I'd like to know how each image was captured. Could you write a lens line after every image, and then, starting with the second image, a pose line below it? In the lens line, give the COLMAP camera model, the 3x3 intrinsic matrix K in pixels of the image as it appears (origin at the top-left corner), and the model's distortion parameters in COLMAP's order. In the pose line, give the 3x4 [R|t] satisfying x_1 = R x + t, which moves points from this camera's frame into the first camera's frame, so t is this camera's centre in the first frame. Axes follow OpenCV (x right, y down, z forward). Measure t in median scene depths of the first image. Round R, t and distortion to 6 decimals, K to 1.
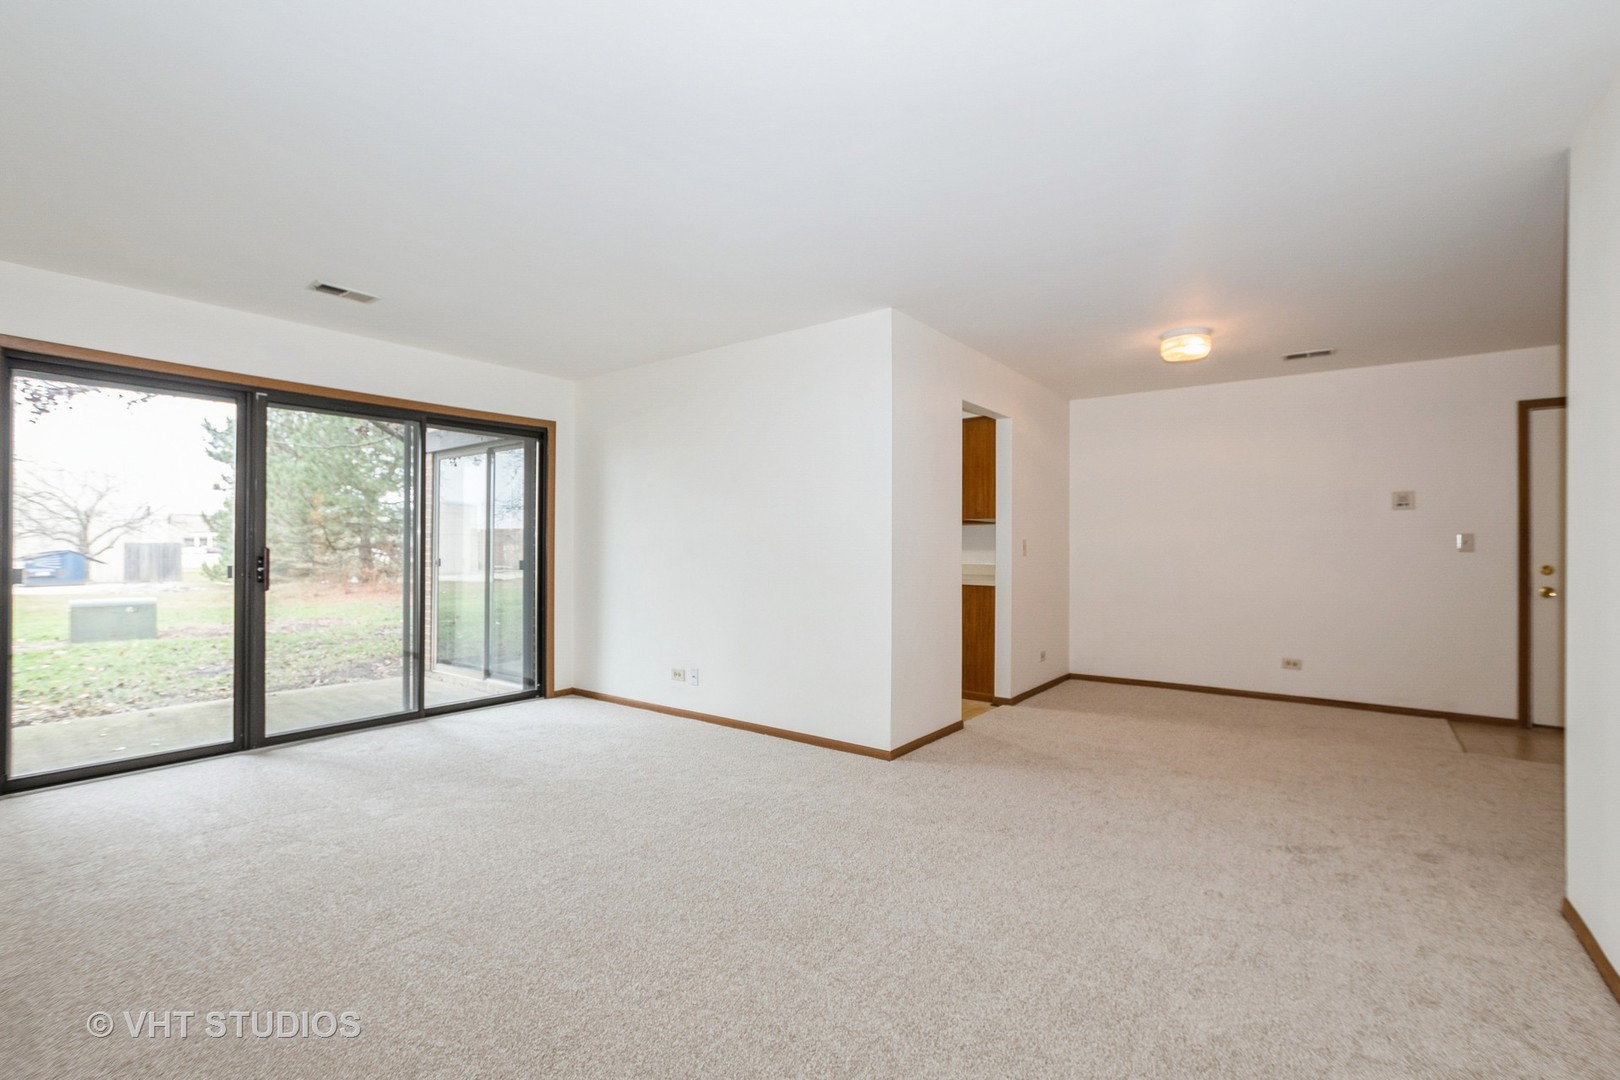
lens RADIAL K [[724.7, 0, 823.9], [0, 724.7, 540.3], [0, 0, 1]] dist [-0.013759, 0.003033]
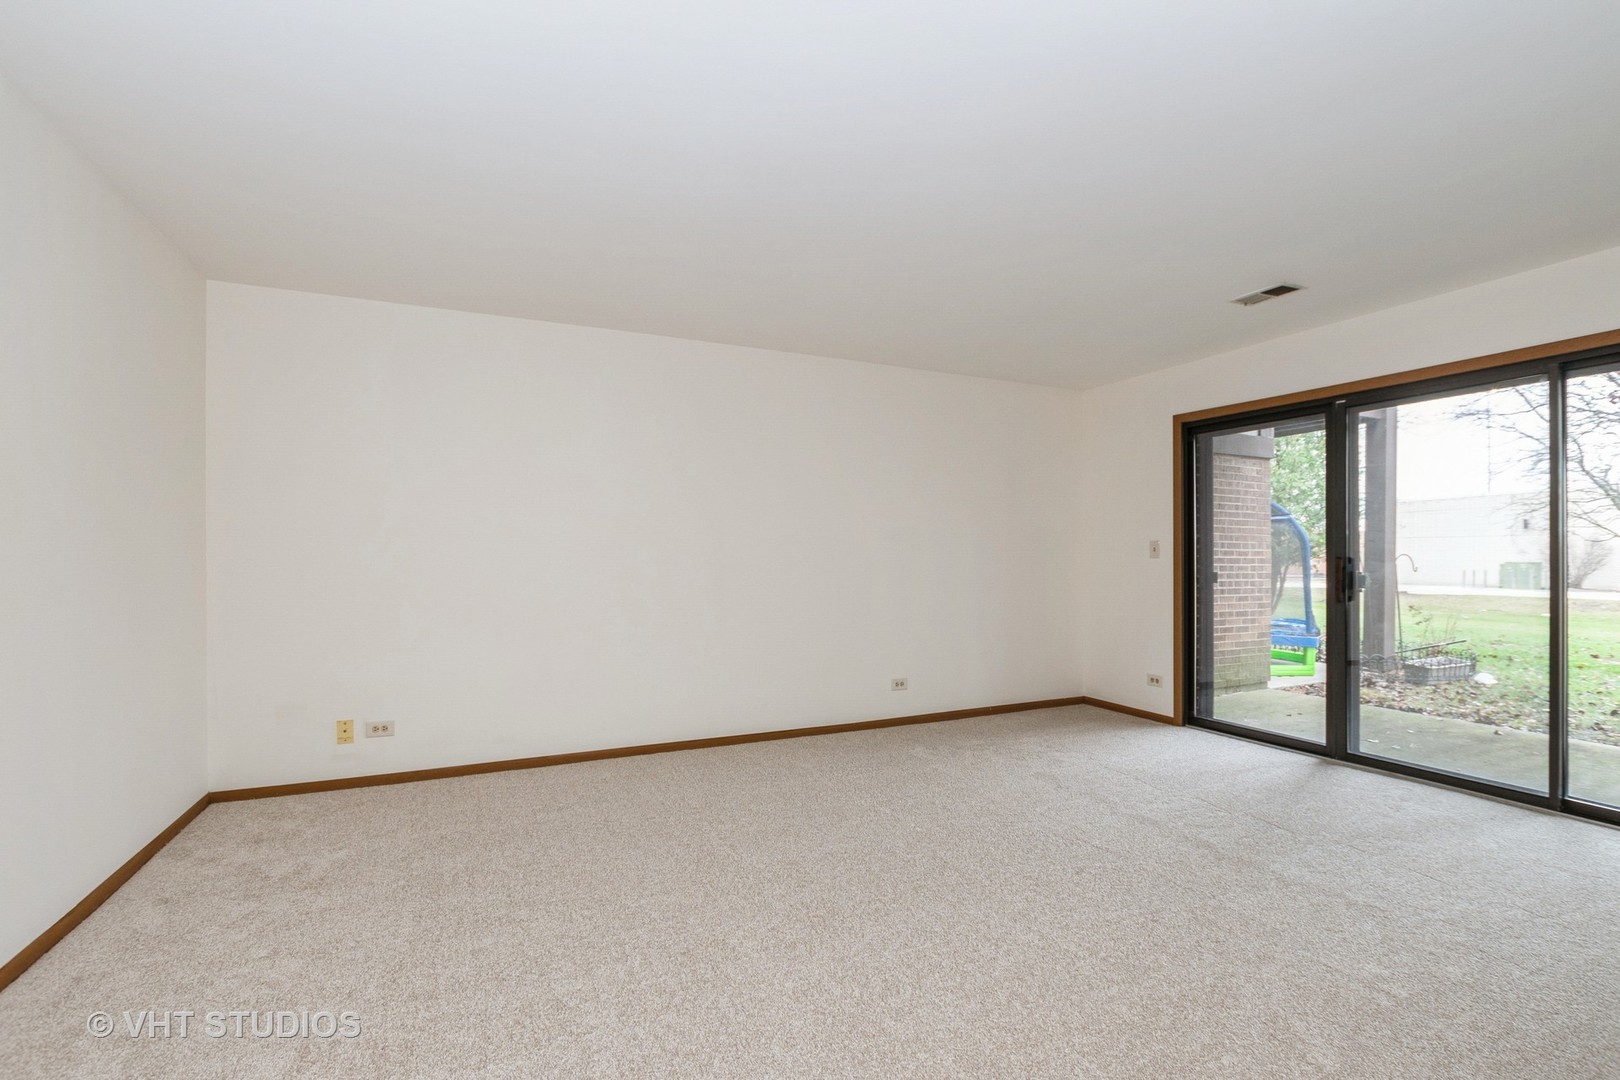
lens RADIAL K [[724.7, 0, 811.1], [0, 724.7, 556.2], [0, 0, 1]] dist [-0.013759, 0.003033]
pose [[-0.472335, -0.000537, -0.881419, 0.384712], [0.005725, 0.999977, -0.003677, 0.007154], [0.881401, -0.006782, -0.472321, 0.739390]]
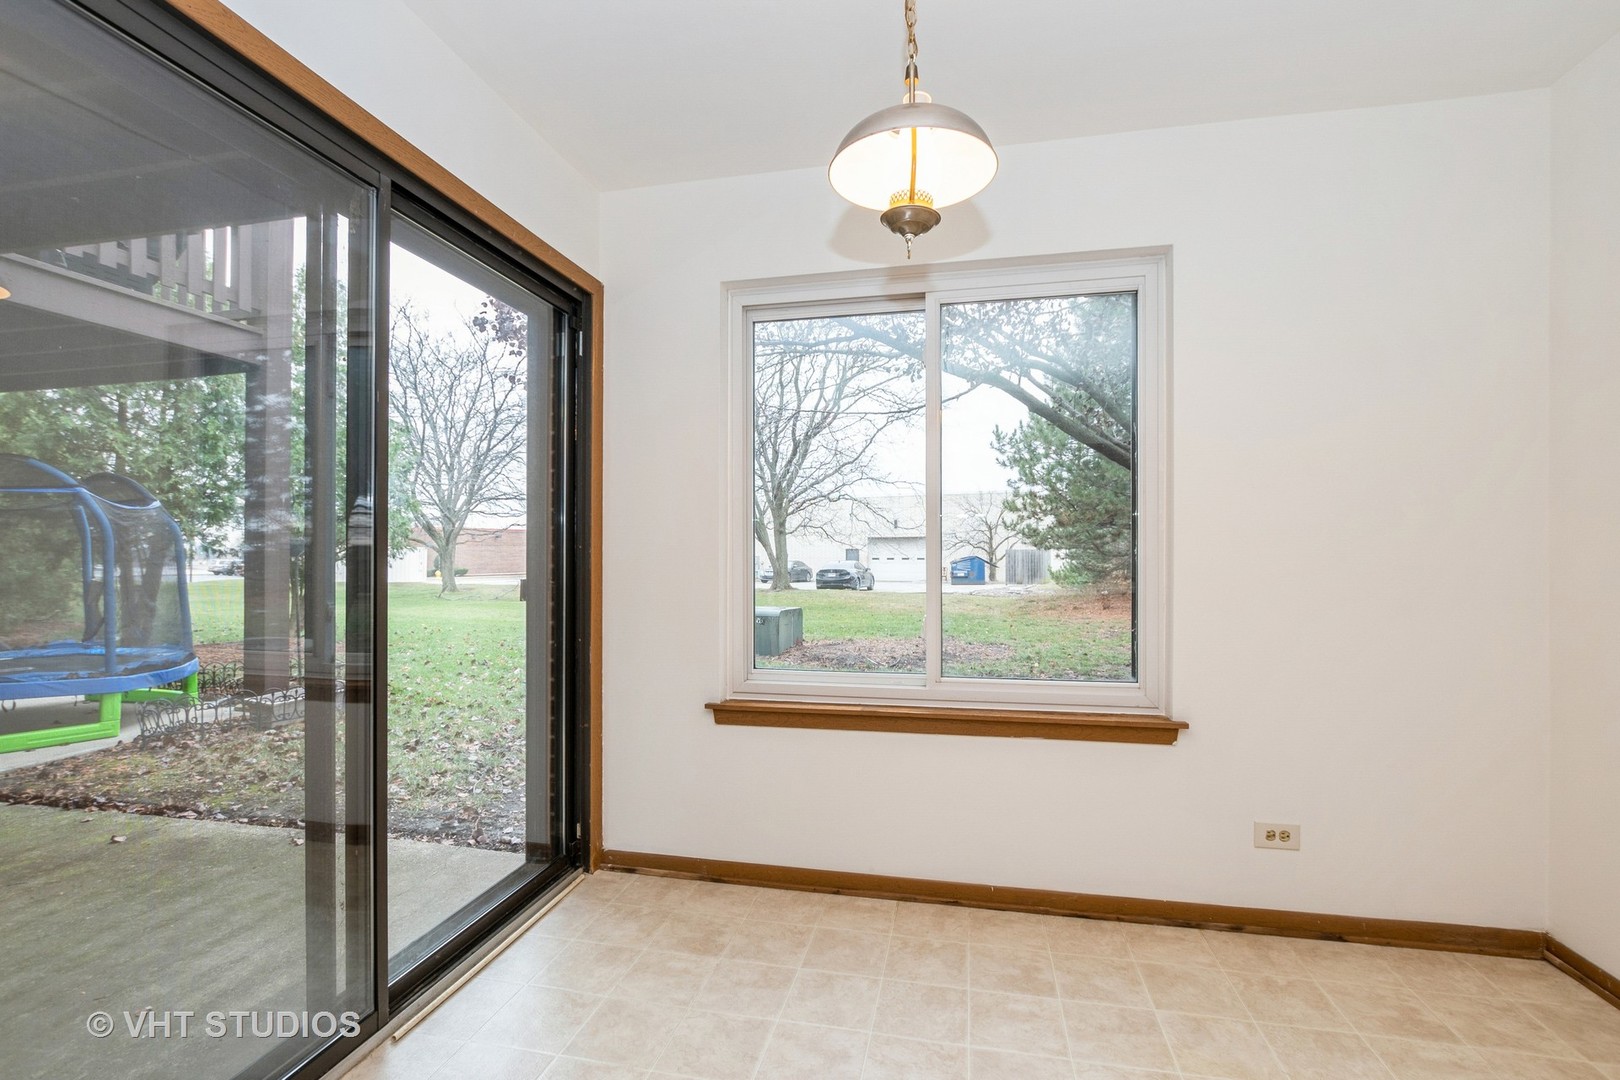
lens RADIAL K [[724.7, 0, 817.3], [0, 724.7, 552.5], [0, 0, 1]] dist [-0.013759, 0.003033]
pose [[0.417218, -0.004374, -0.908796, -0.178020], [0.013129, 0.999913, 0.001215, 0.015895], [0.908712, -0.012438, 0.417239, 1.448008]]
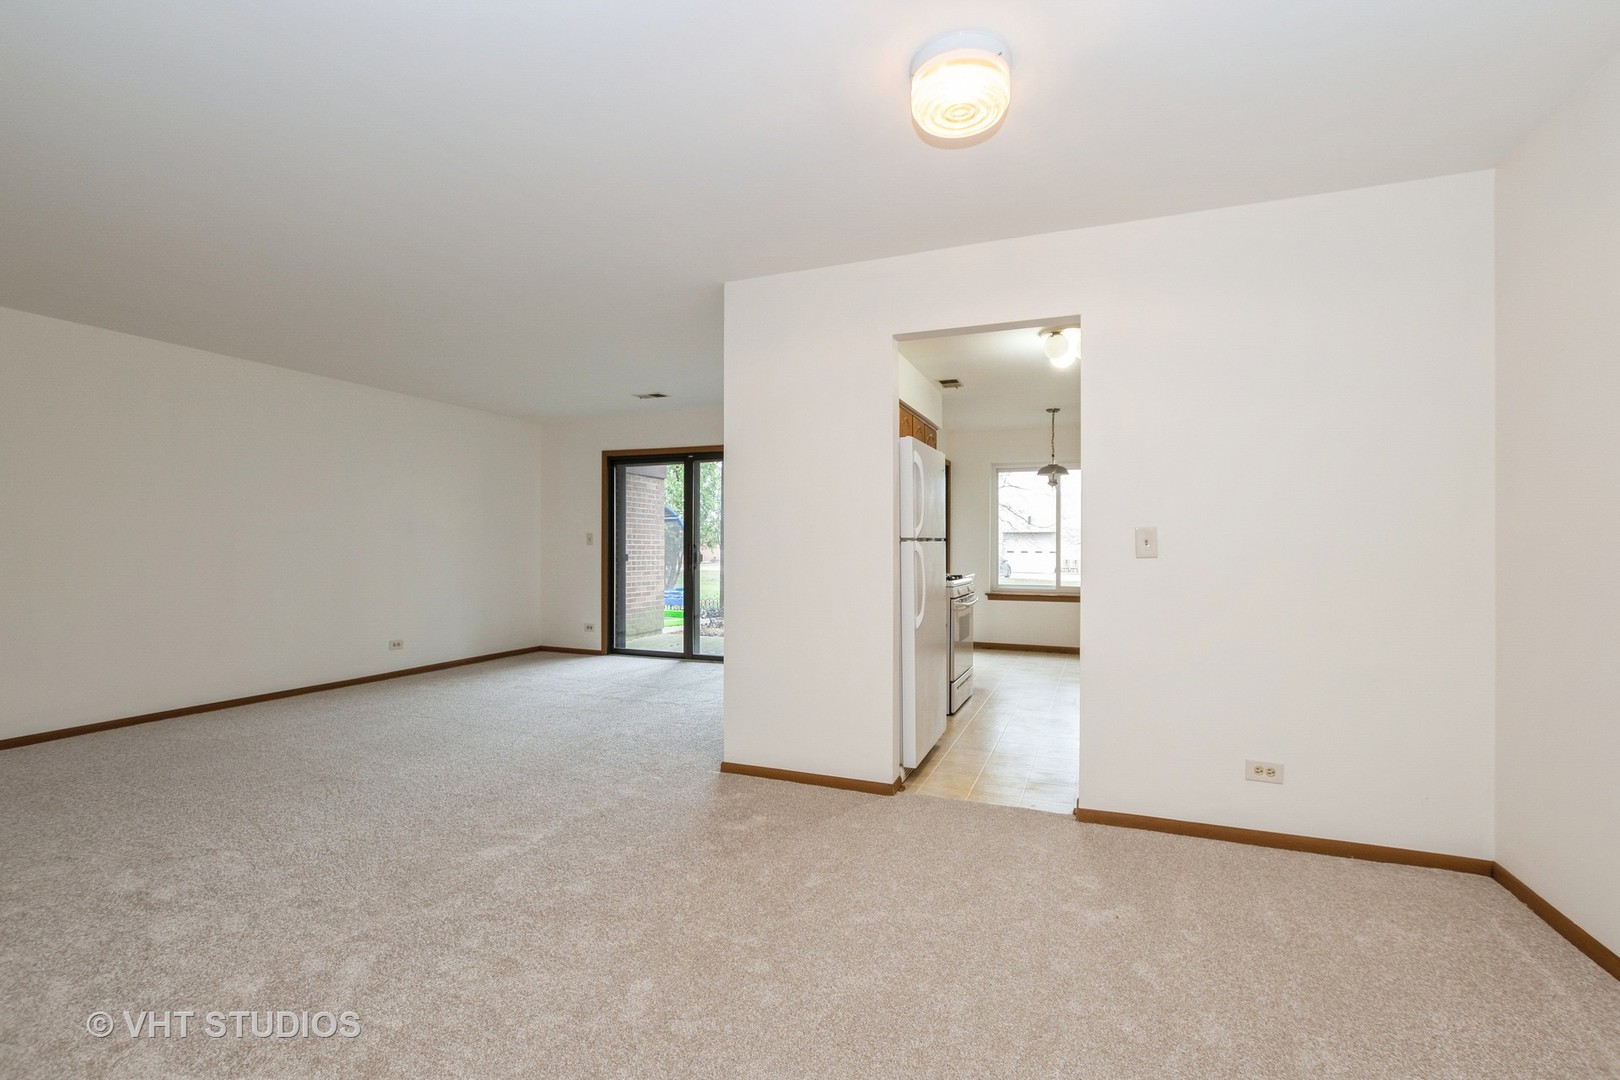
lens RADIAL K [[724.7, 0, 823.2], [0, 724.7, 543.8], [0, 0, 1]] dist [-0.013759, 0.003033]
pose [[0.261724, -0.001962, -0.965141, 0.887990], [0.003208, 0.999994, -0.001163, 0.009954], [0.965137, -0.002791, 0.261729, 0.762302]]
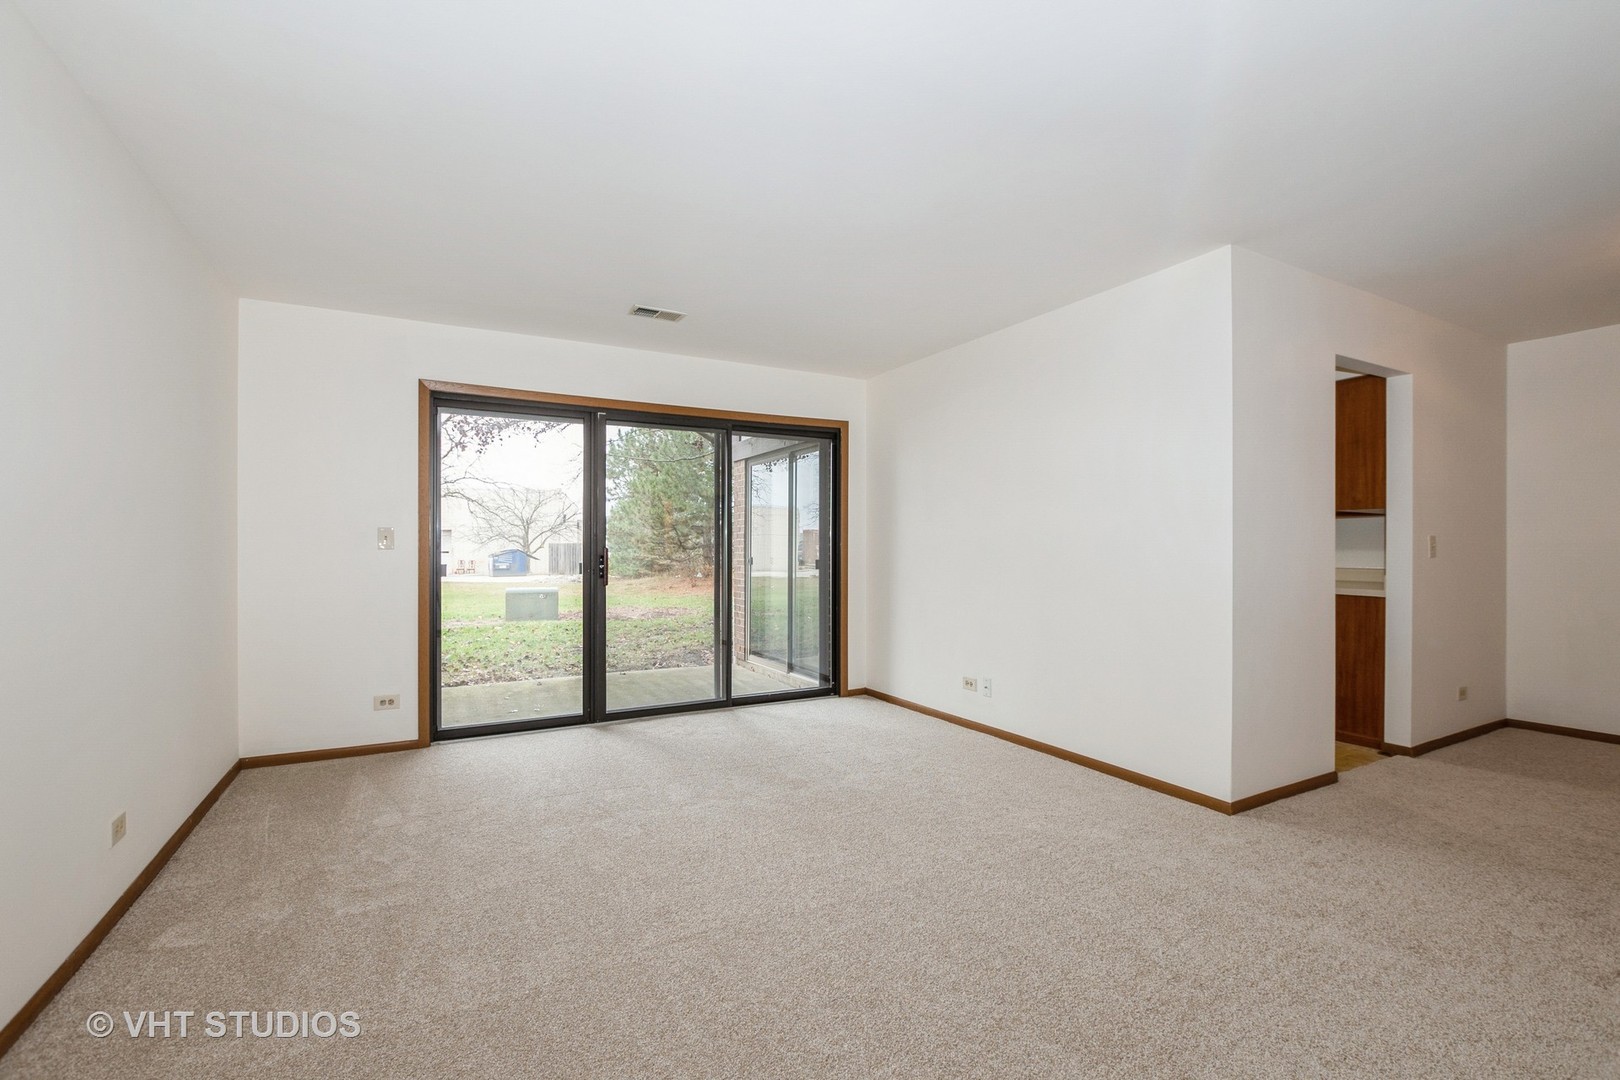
lens RADIAL K [[724.7, 0, 817.3], [0, 724.7, 544.4], [0, 0, 1]] dist [-0.013759, 0.003033]
pose [[0.912179, -0.002367, -0.409786, 0.002000], [0.005185, 0.999970, 0.005767, 0.000143], [0.409760, -0.007385, 0.912163, 0.079981]]
